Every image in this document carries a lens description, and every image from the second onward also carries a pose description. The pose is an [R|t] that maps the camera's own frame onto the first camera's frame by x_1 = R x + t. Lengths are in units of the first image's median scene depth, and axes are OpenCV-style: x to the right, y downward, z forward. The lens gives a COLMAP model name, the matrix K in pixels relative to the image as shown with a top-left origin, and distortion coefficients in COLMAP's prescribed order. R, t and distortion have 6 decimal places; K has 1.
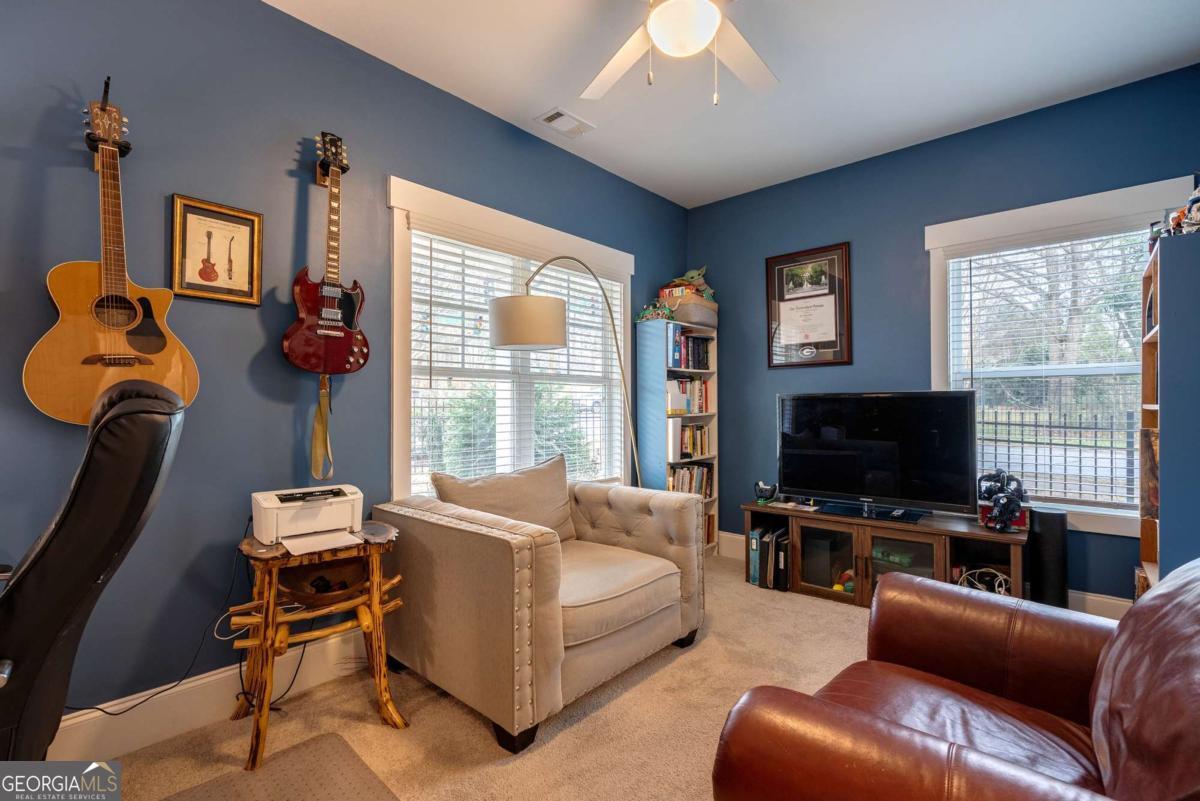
lens RADIAL K [[542.6, 0, 603.4], [0, 542.6, 396.0], [0, 0, 1]] dist [-0.001241, -0.000470]
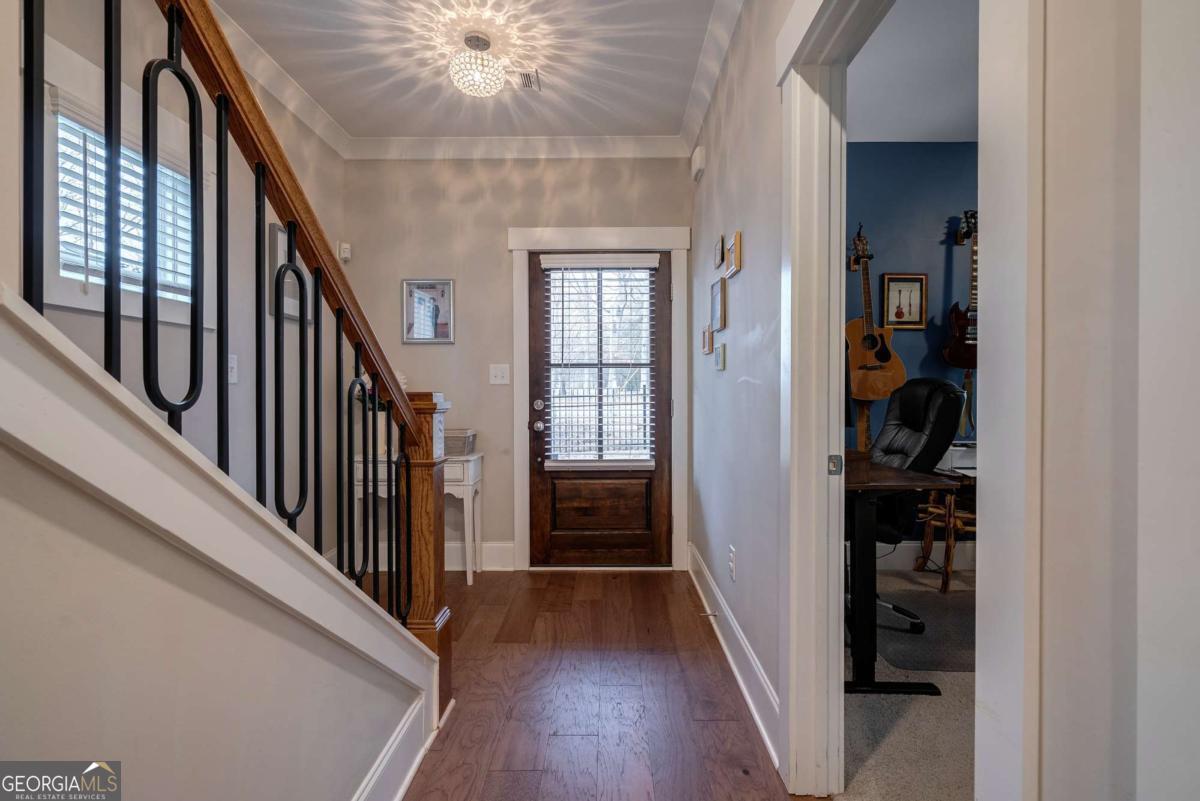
lens RADIAL K [[542.6, 0, 603.4], [0, 542.6, 396.0], [0, 0, 1]] dist [-0.001241, -0.000470]
pose [[0.658354, 0.003308, -0.752701, -0.037150], [0.017009, 0.999670, 0.019270, -0.011471], [0.752516, -0.025489, 0.658081, -0.841512]]
